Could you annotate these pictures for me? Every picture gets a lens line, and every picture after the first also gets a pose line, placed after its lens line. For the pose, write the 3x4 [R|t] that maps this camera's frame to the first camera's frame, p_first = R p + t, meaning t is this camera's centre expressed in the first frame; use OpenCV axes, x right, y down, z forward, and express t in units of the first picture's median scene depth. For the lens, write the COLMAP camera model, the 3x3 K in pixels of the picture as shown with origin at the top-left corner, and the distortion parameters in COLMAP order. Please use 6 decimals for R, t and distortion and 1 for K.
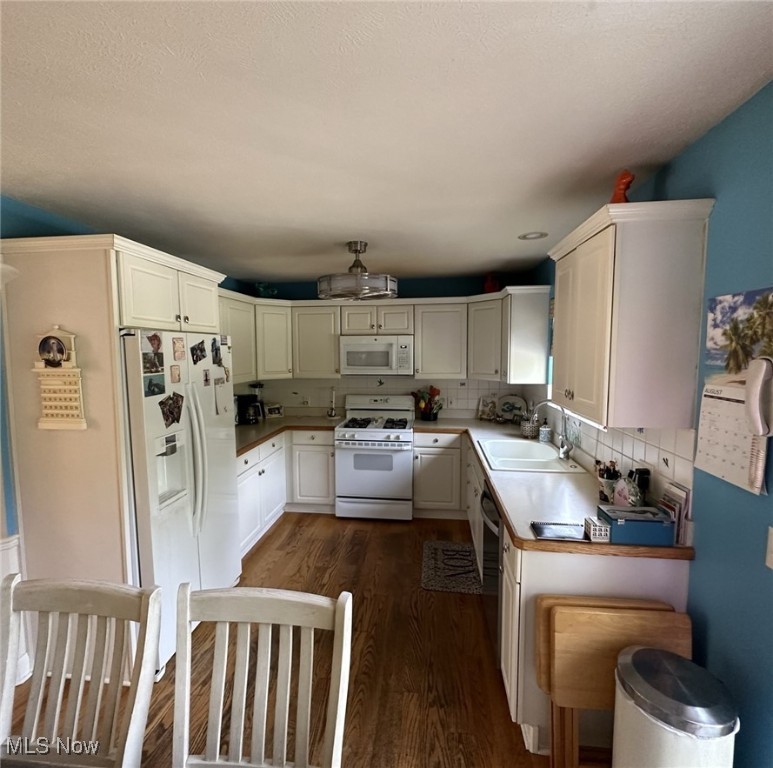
lens RADIAL K [[410.7, 0, 386.5], [0, 410.7, 384.0], [0, 0, 1]] dist [-0.002585, -0.000471]
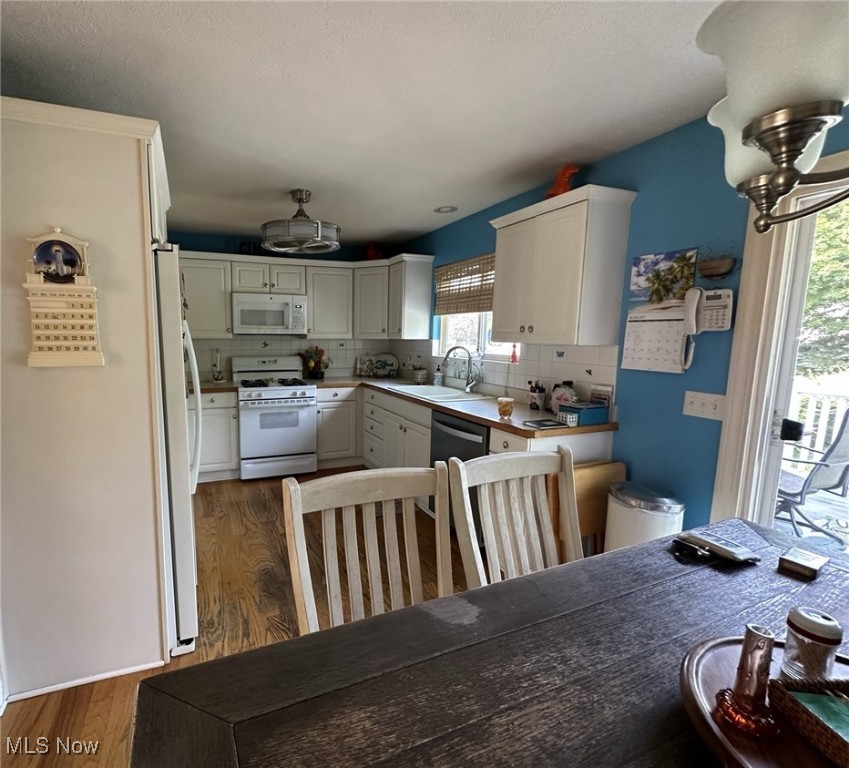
lens RADIAL K [[406.7, 0, 347.8], [0, 406.7, 383.1], [0, 0, 1]] dist [0.001129, -0.000029]
pose [[0.890124, -0.046903, 0.453299, -0.368957], [0.029866, 0.998555, 0.044674, 0.067649], [-0.454739, -0.026227, 0.890238, 0.044844]]
